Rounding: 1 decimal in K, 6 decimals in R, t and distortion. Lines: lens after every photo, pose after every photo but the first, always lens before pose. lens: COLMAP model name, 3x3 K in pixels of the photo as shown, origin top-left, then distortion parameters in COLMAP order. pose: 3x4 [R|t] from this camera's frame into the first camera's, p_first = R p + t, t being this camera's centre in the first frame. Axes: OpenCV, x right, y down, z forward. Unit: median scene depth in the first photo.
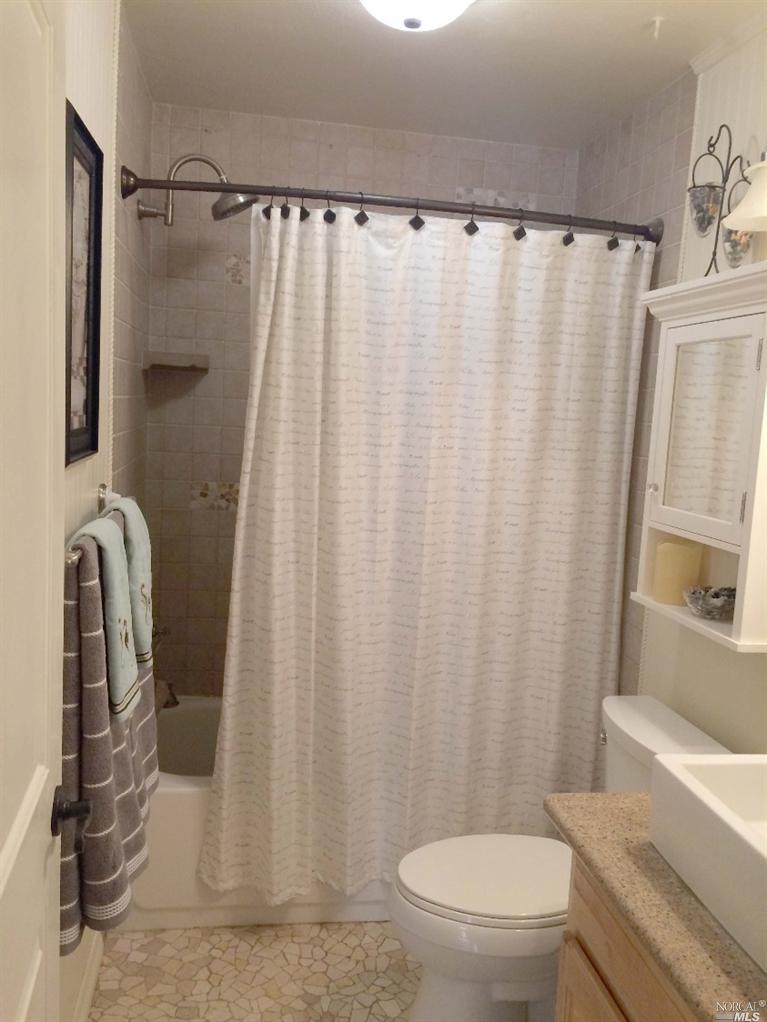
lens RADIAL K [[860.2, 0, 383.5], [0, 860.2, 511.0], [0, 0, 1]] dist [0.069051, -0.094587]
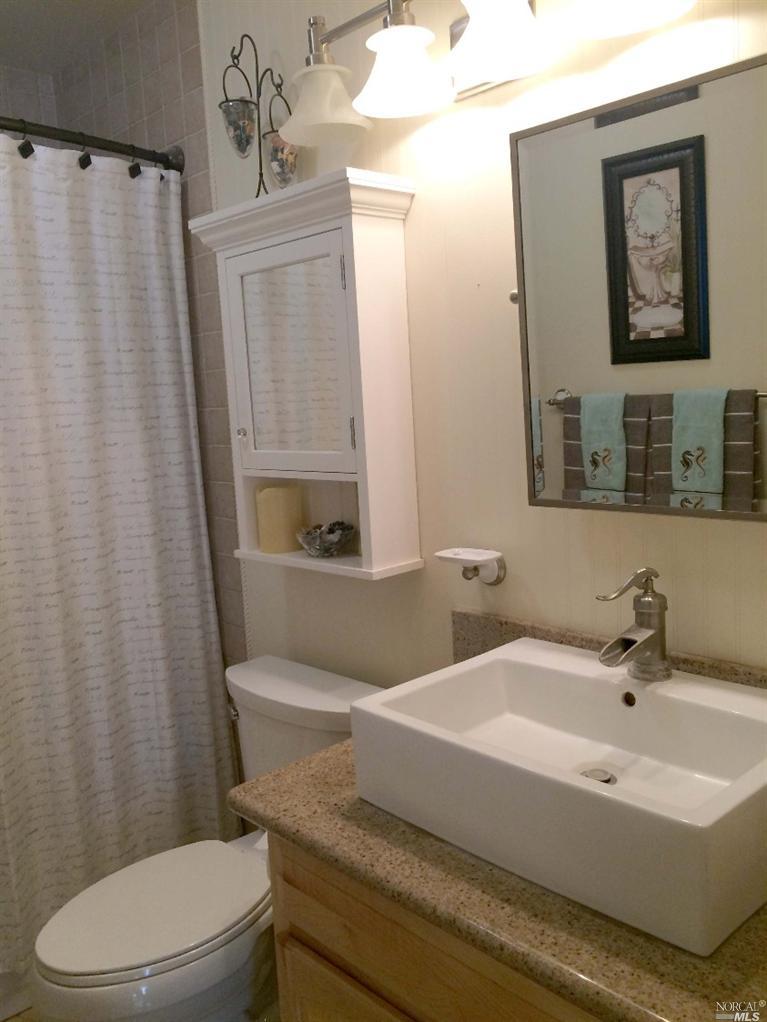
lens RADIAL K [[860.2, 0, 383.5], [0, 860.2, 511.0], [0, 0, 1]] dist [0.069051, -0.094587]
pose [[0.821343, -0.176604, 0.542408, -0.069066], [0.168212, 0.983570, 0.065527, 0.017857], [-0.545069, 0.037420, 0.837556, 0.132459]]
